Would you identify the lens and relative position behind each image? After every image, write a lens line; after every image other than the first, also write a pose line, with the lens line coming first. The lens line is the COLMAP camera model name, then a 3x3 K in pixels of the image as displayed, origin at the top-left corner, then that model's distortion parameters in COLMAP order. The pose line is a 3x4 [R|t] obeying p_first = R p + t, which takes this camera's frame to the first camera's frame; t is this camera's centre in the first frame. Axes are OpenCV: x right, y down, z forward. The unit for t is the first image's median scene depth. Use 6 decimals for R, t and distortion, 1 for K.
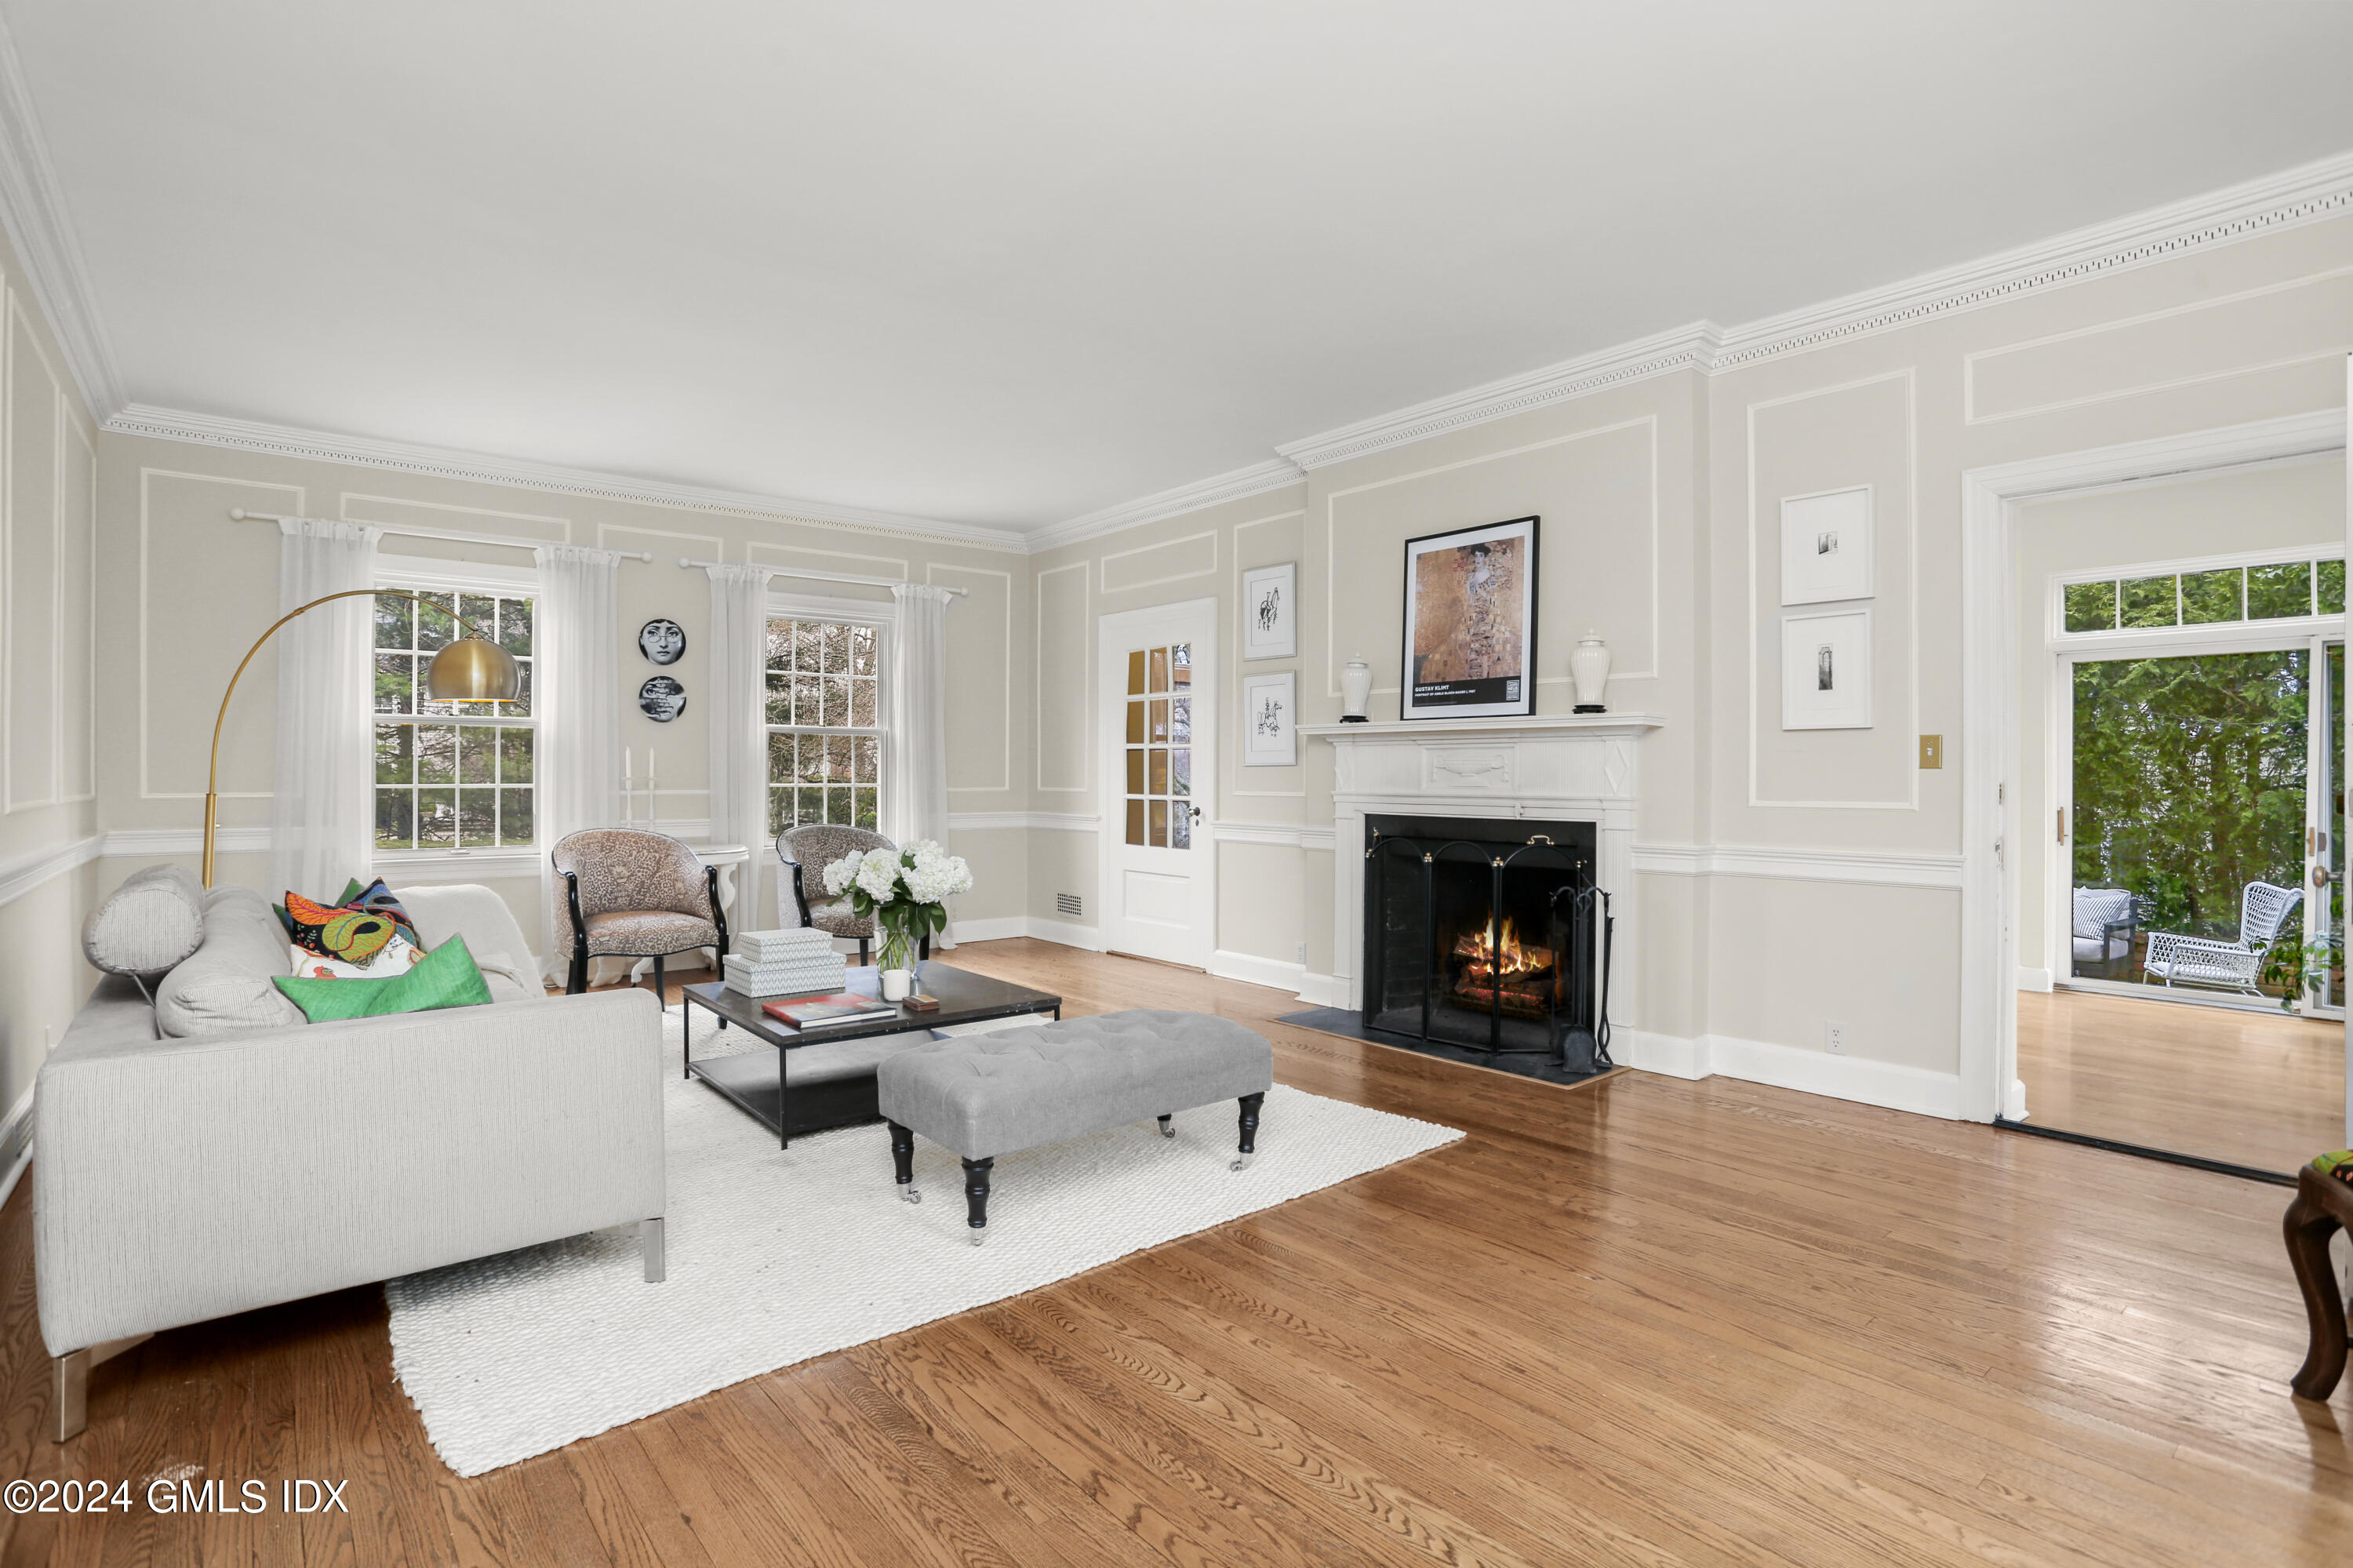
lens RADIAL K [[1137.1, 0, 1178.4], [0, 1137.1, 787.8], [0, 0, 1]] dist [-0.037784, 0.001798]
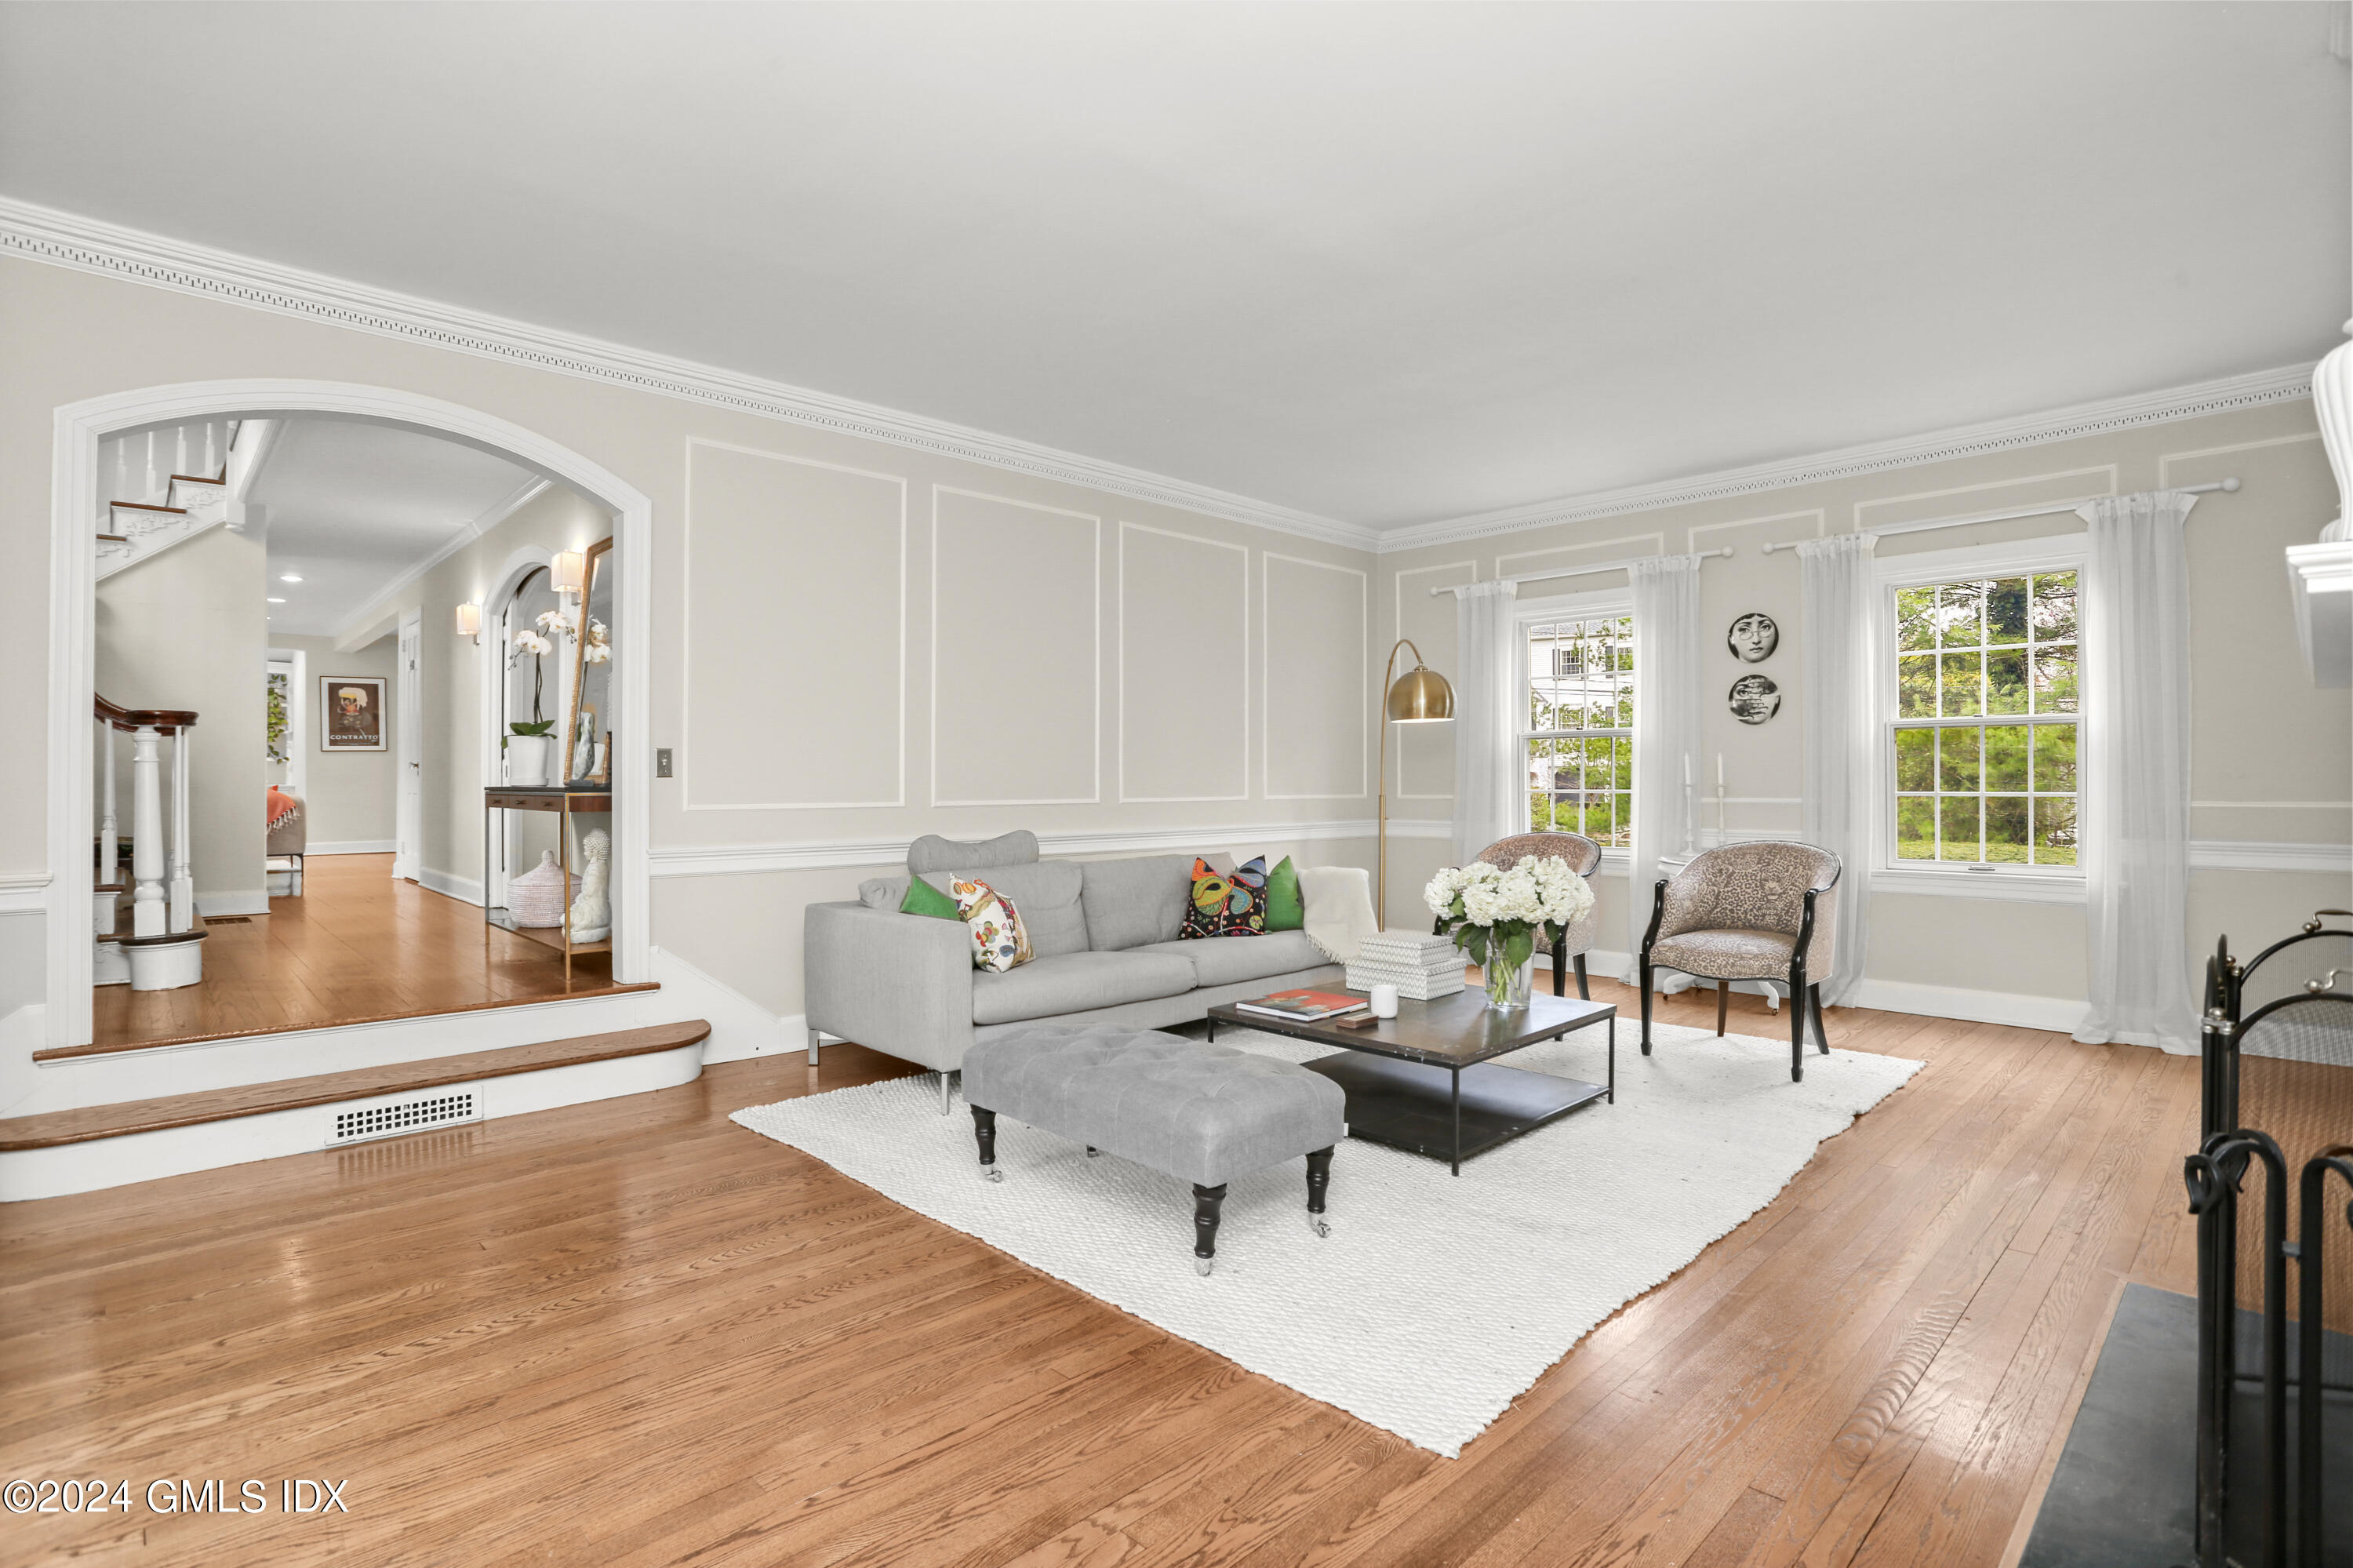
lens RADIAL K [[1137.1, 0, 1185.0], [0, 1137.1, 778.7], [0, 0, 1]] dist [-0.037784, 0.001798]
pose [[0.084856, -0.003008, -0.996389, 0.656978], [-0.012150, 0.999918, -0.004053, -0.006584], [0.996319, 0.012450, 0.084812, 0.709105]]
